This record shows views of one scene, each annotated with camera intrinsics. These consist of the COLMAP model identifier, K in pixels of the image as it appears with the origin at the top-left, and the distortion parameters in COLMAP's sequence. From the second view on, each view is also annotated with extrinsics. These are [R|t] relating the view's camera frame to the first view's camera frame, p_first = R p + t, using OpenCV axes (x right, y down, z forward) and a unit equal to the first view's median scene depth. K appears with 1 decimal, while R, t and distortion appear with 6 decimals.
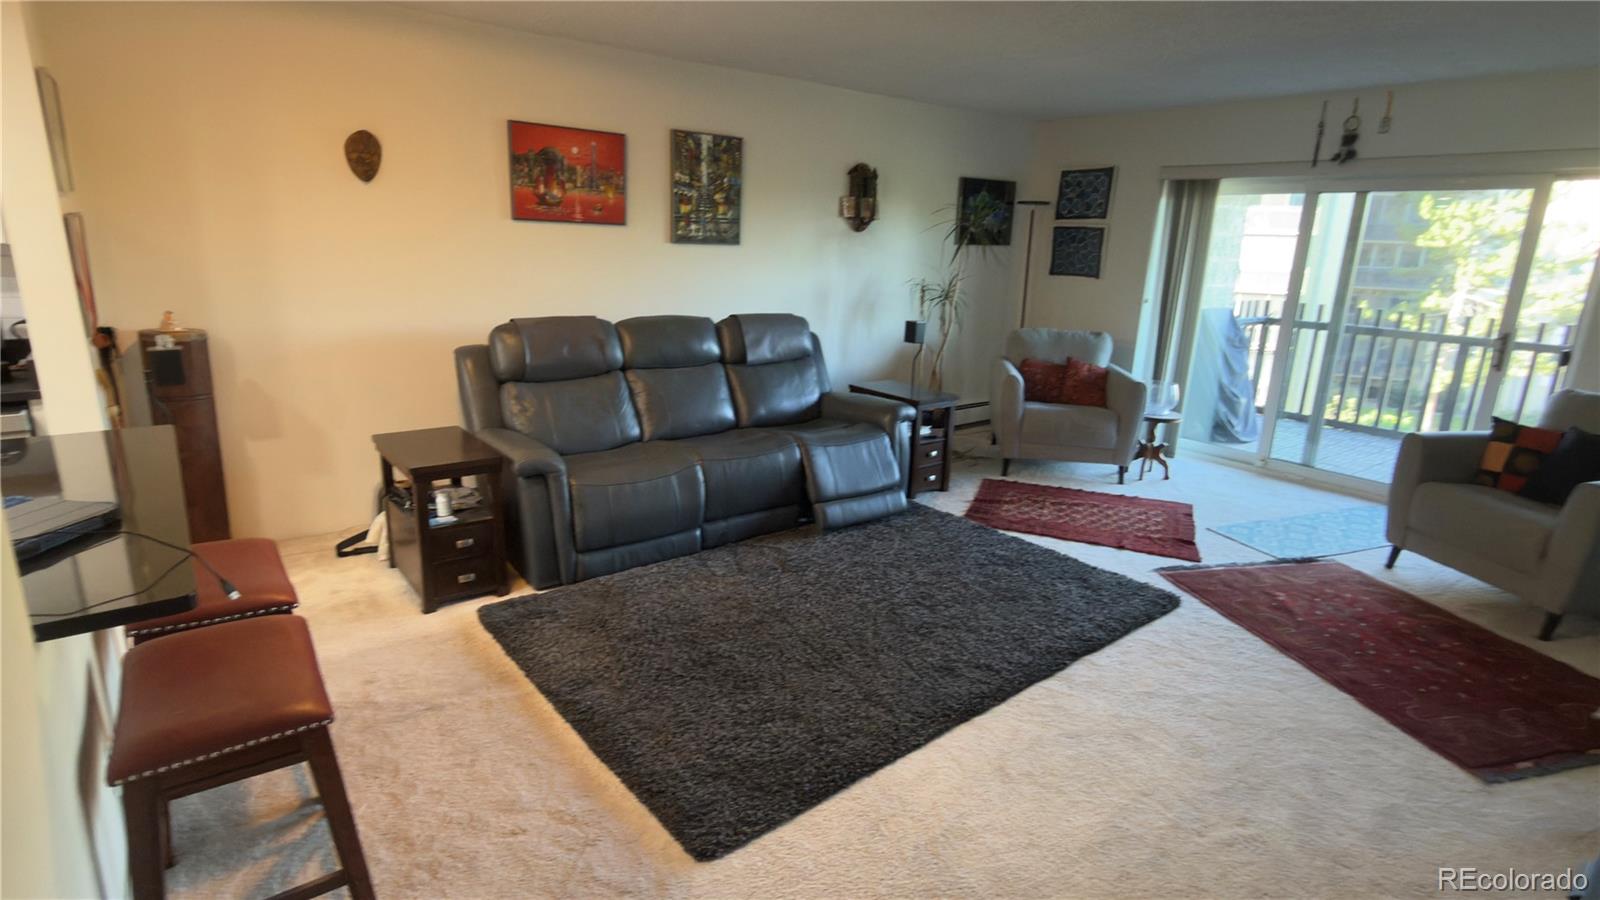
lens RADIAL K [[810.2, 0, 802.1], [0, 810.2, 450.2], [0, 0, 1]] dist [-0.000213, -0.000986]
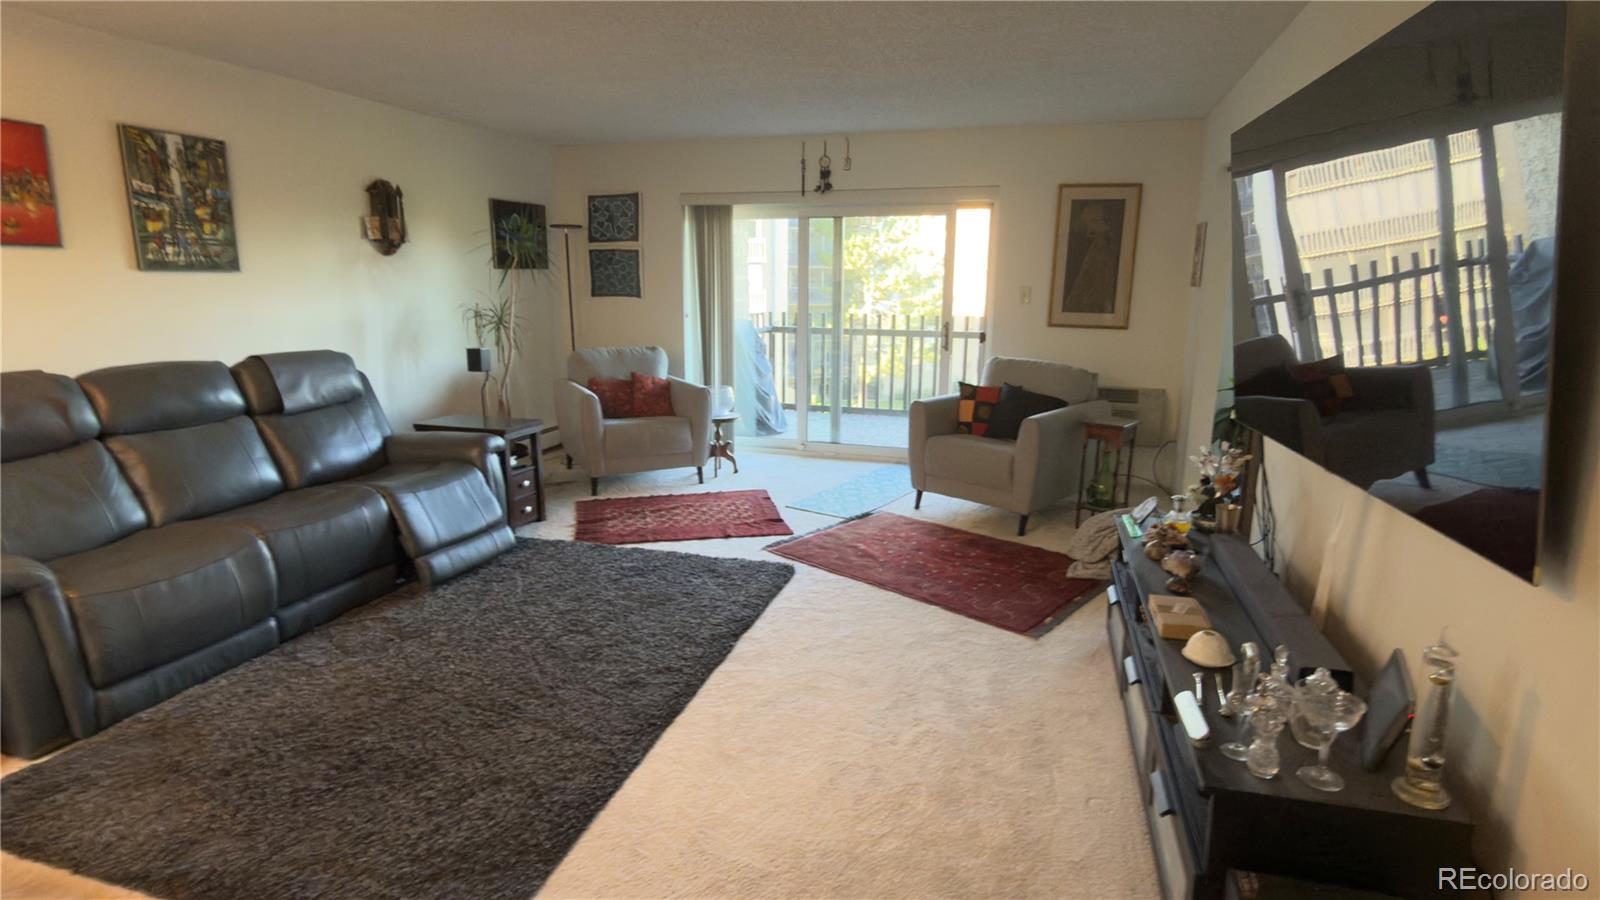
lens RADIAL K [[810.2, 0, 805.0], [0, 810.2, 452.2], [0, 0, 1]] dist [-0.000213, -0.000986]
pose [[0.821666, -0.147012, 0.550683, -0.103482], [0.166940, 0.985866, 0.014102, 0.010912], [-0.544973, 0.080344, 0.834595, 0.030054]]
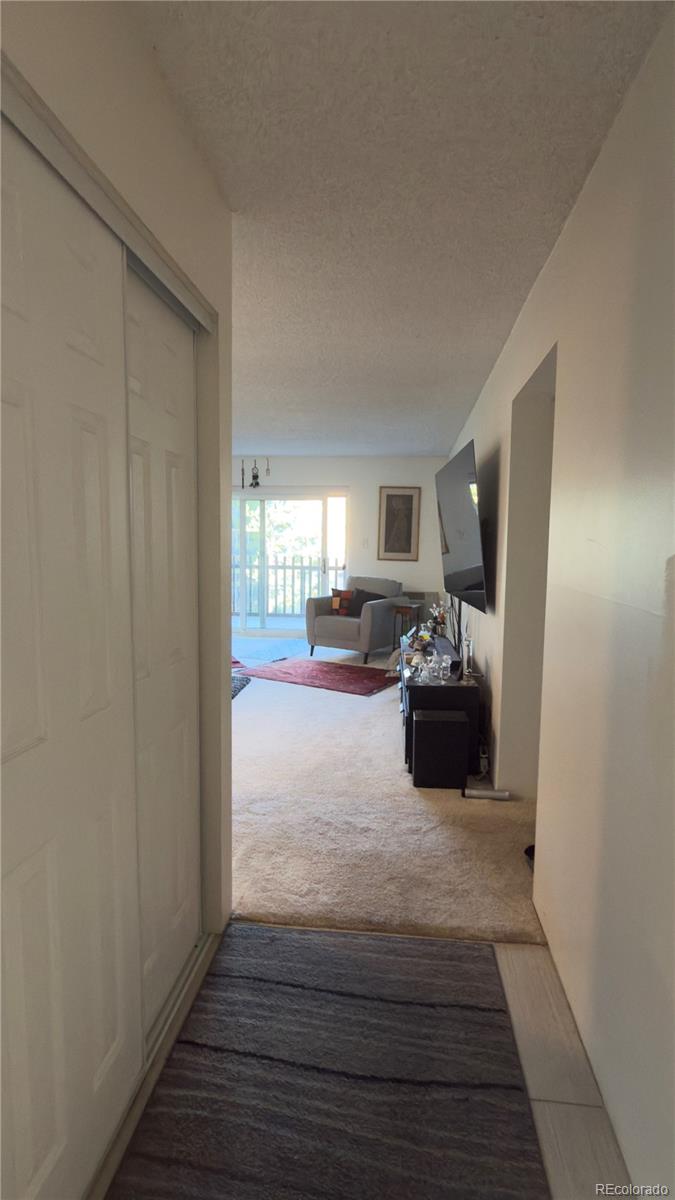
lens RADIAL K [[607.6, 0, 338.6], [0, 607.6, 604.3], [0, 0, 1]] dist [-0.000213, -0.000986]
pose [[0.698082, -0.100274, 0.708962, -0.449436], [0.194666, 0.979429, -0.053151, 0.106409], [-0.689048, 0.175114, 0.703241, -0.316027]]
